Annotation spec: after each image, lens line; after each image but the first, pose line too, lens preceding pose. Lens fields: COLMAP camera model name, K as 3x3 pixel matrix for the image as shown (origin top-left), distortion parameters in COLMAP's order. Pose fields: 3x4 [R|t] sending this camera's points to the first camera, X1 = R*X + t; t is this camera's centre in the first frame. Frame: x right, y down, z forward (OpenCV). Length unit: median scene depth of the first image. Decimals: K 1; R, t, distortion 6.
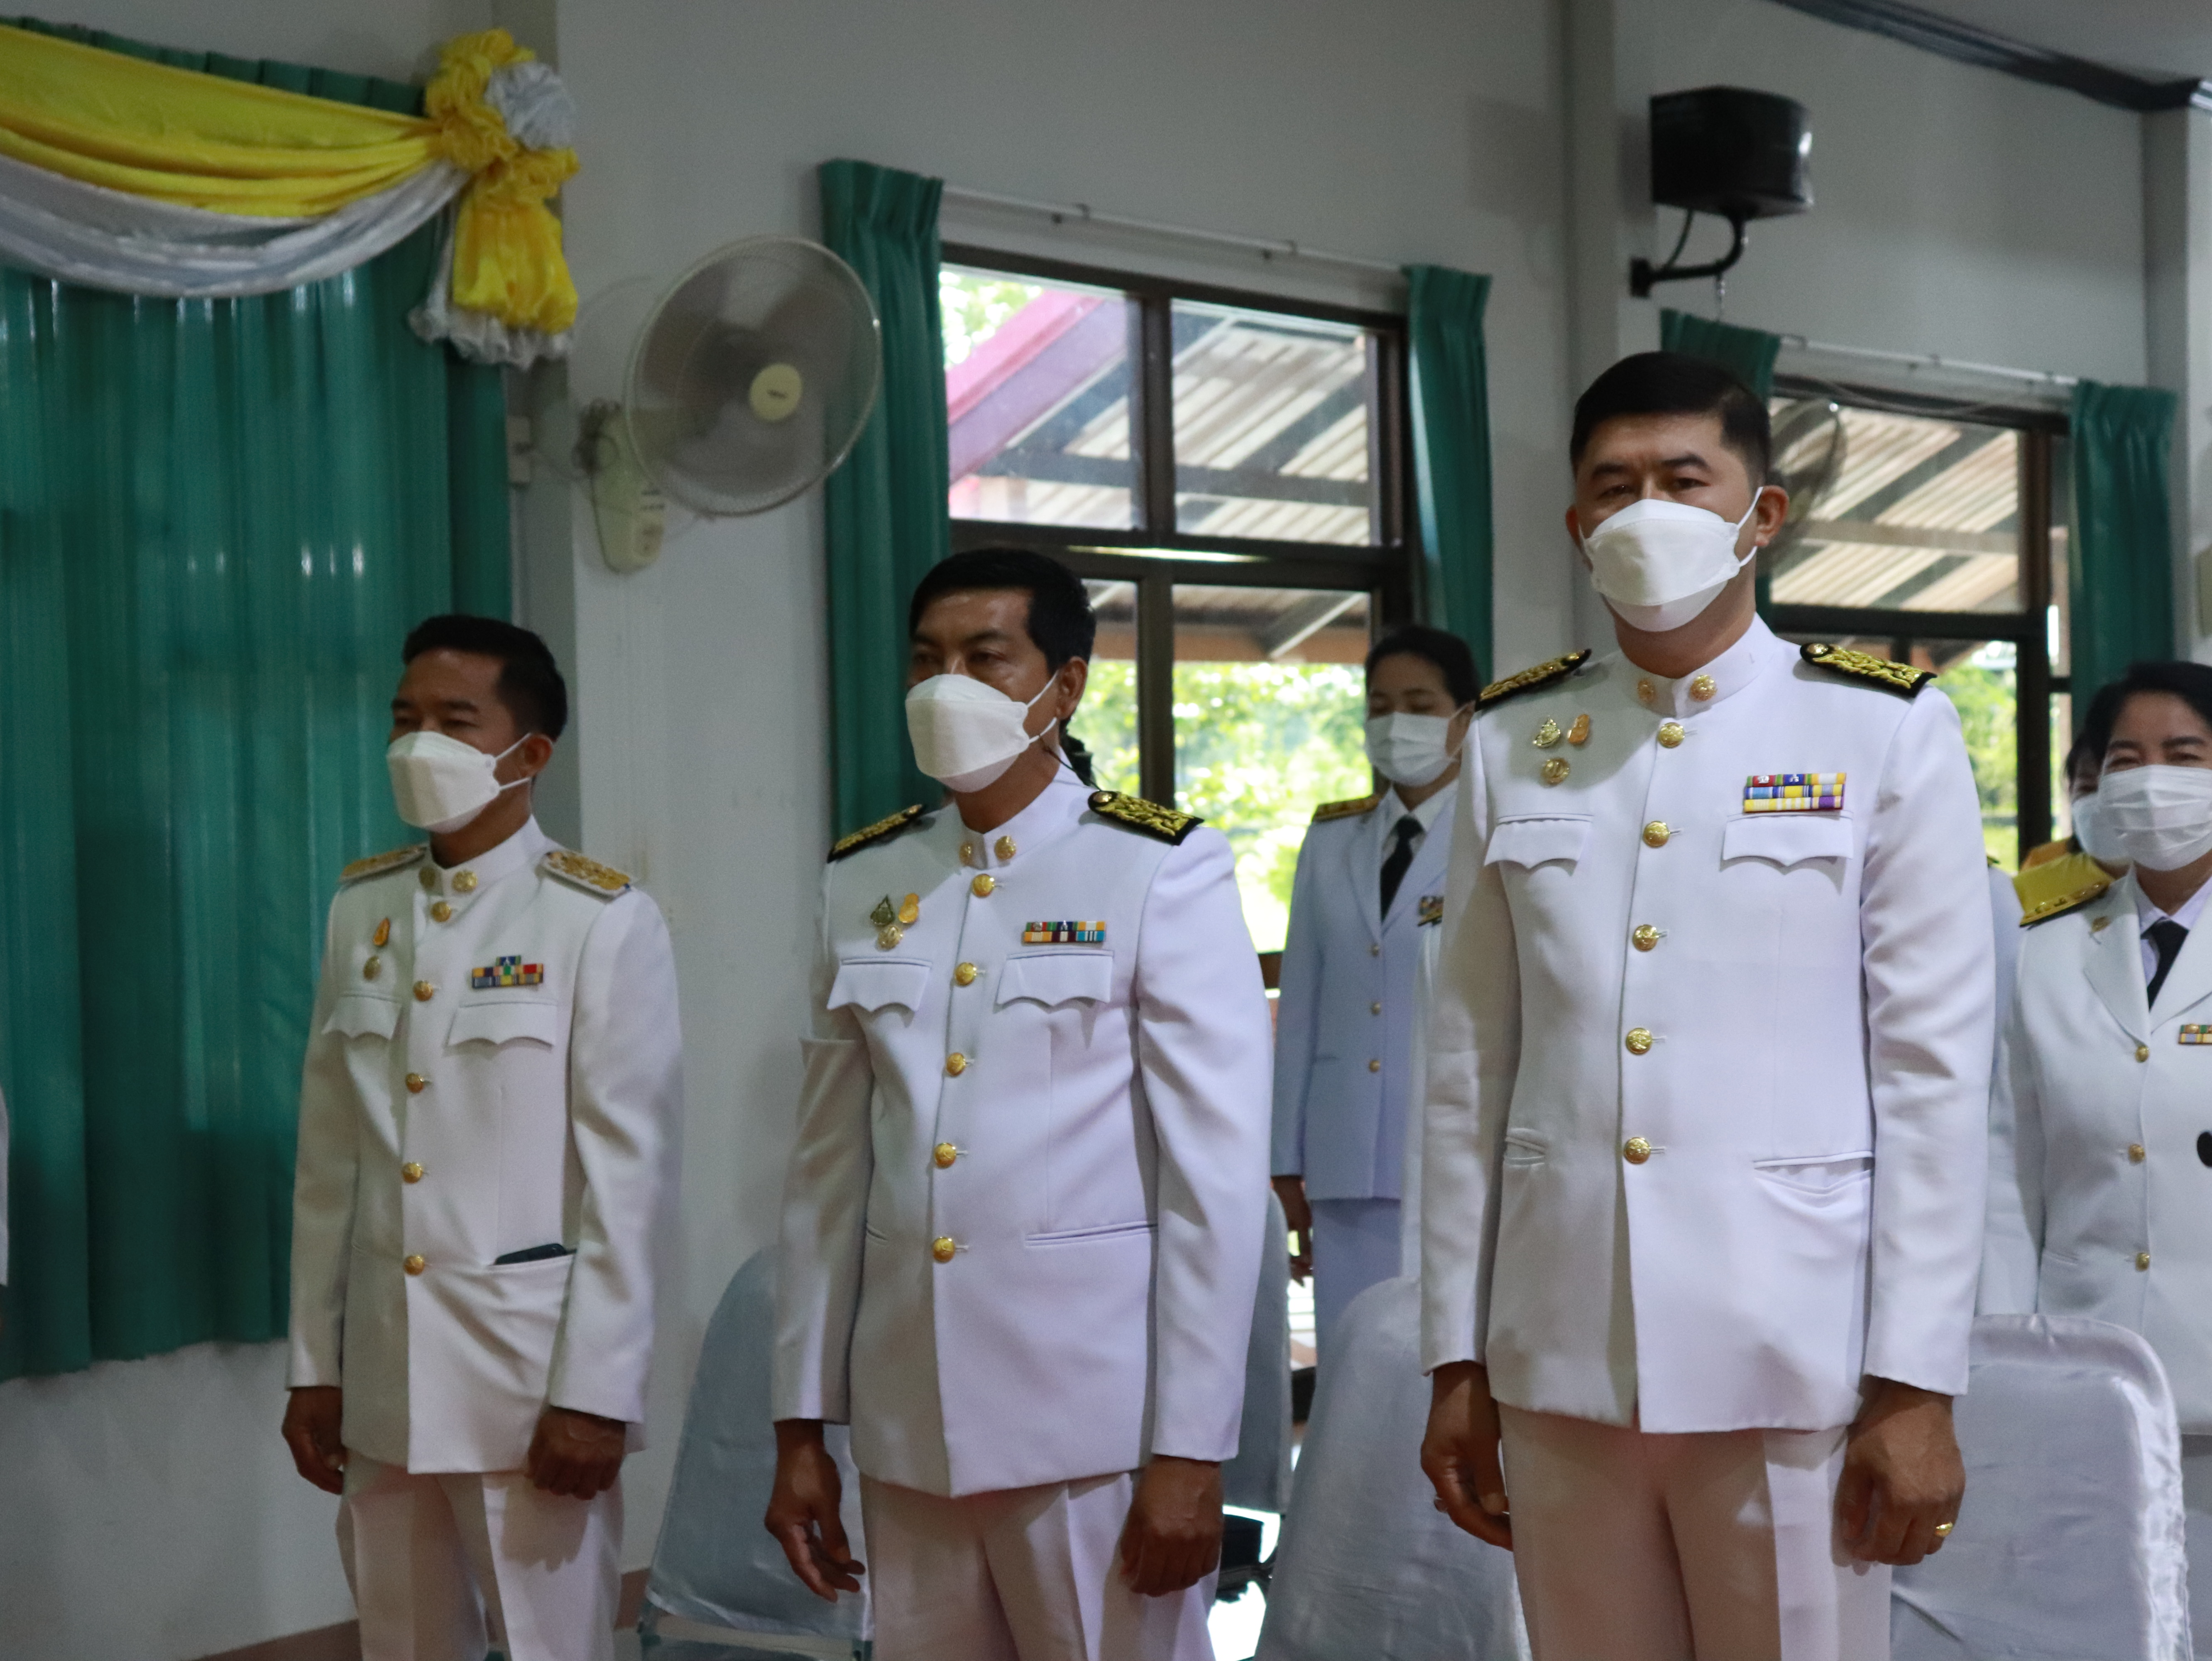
lens RADIAL K [[4272.2, 0, 1104.8], [0, 4272.2, 797.2], [0, 0, 1]] dist [0.253856, 0.068417]
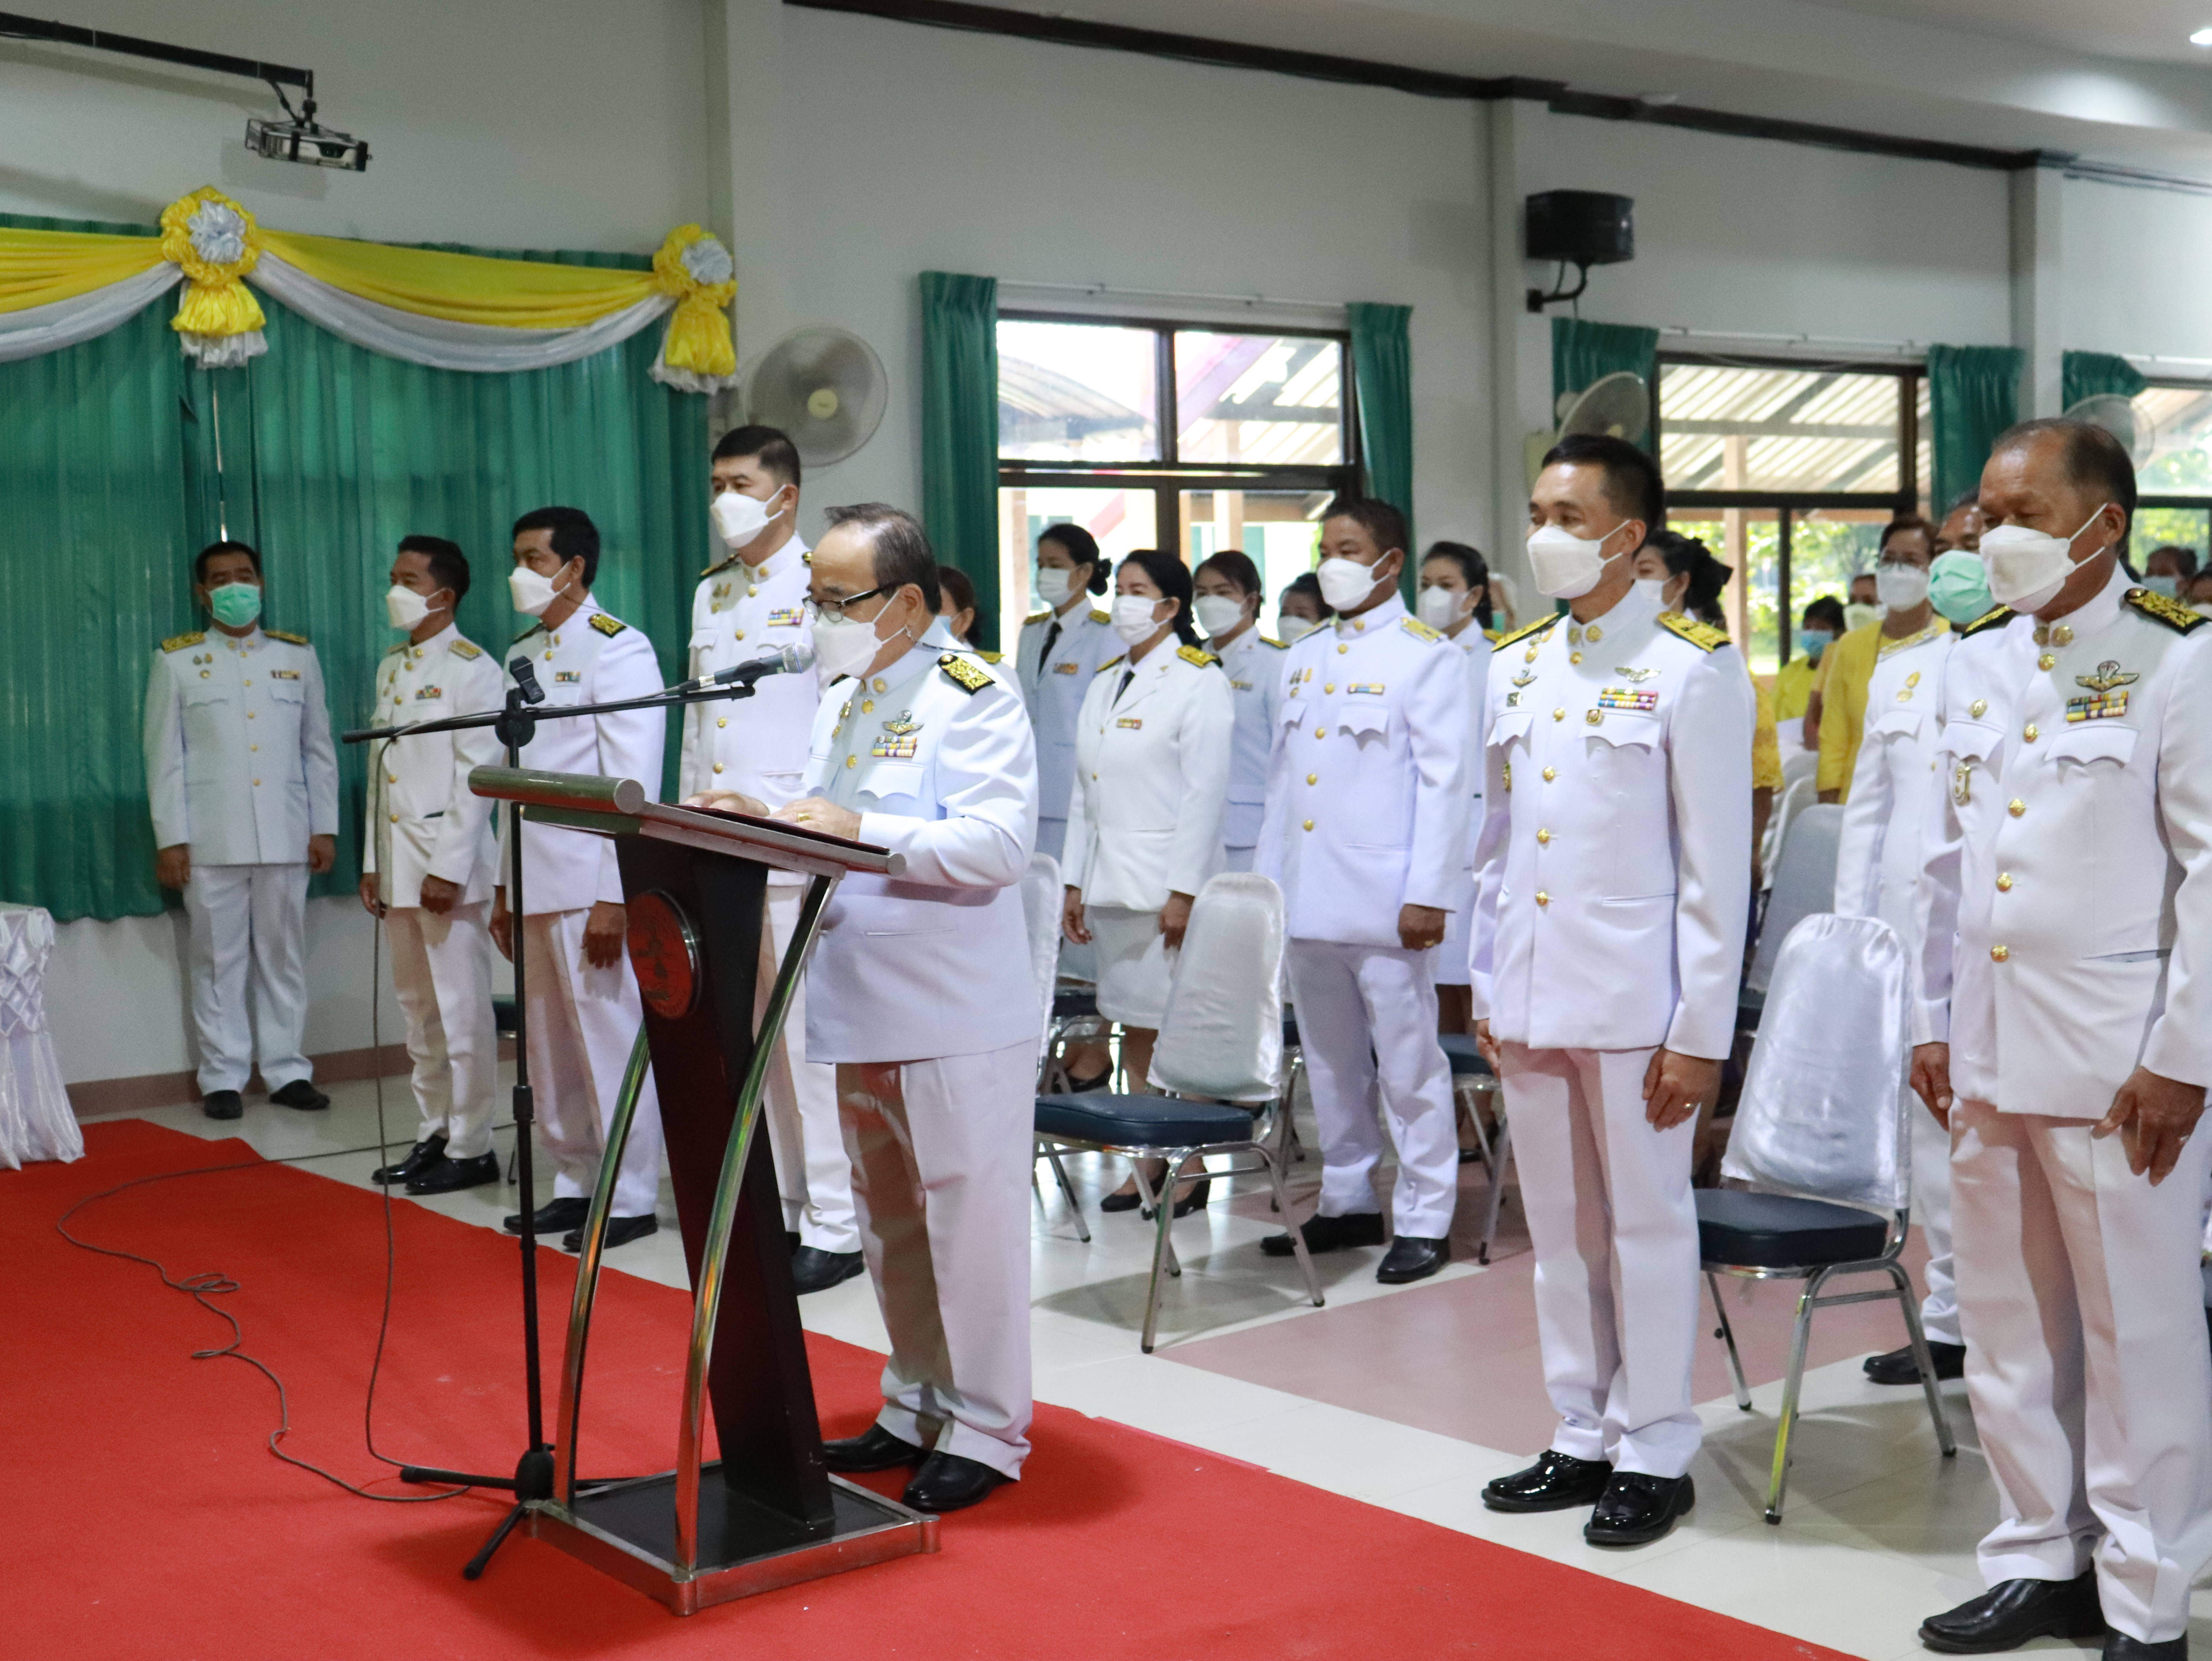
lens RADIAL K [[2985.8, 0, 1106.0], [0, 2985.8, 830.5], [0, 0, 1]] dist [-0.011194, 0.110943]
pose [[0.959276, 0.018009, -0.281896, 0.382652], [0.003749, 0.997066, 0.076455, -0.003816], [0.282446, -0.074398, 0.956394, -0.242737]]
